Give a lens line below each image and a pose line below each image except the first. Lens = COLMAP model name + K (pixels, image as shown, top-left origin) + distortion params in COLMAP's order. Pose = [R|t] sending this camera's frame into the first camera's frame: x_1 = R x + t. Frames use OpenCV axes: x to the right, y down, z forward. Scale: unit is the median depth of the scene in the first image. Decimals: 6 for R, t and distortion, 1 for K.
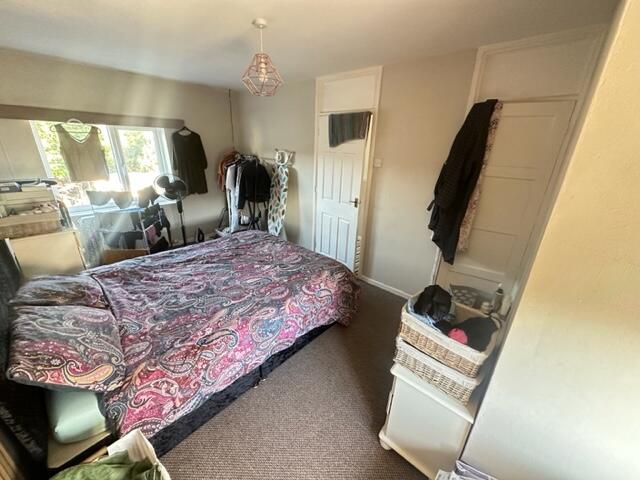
lens RADIAL K [[254.6, 0, 320.0], [0, 254.6, 240.0], [0, 0, 1]] dist [-0.003440, 0.000035]
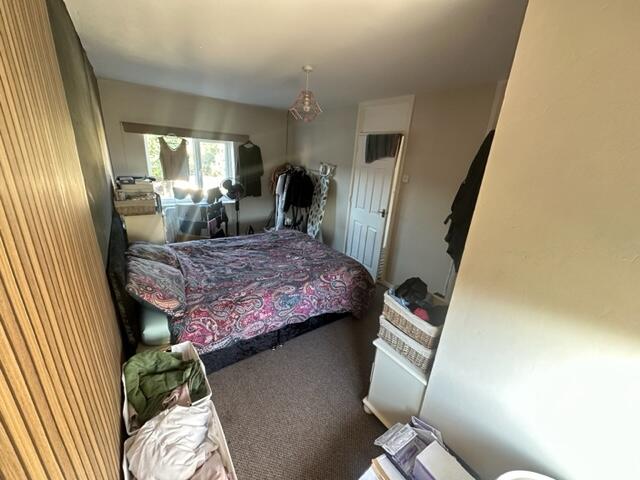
lens RADIAL K [[254.6, 0, 320.0], [0, 254.6, 240.0], [0, 0, 1]] dist [-0.003440, 0.000035]
pose [[0.977440, 0.100424, -0.185811, 0.120816], [-0.109056, 0.993354, -0.036808, 0.054213], [0.180879, 0.056241, 0.981896, -0.175416]]
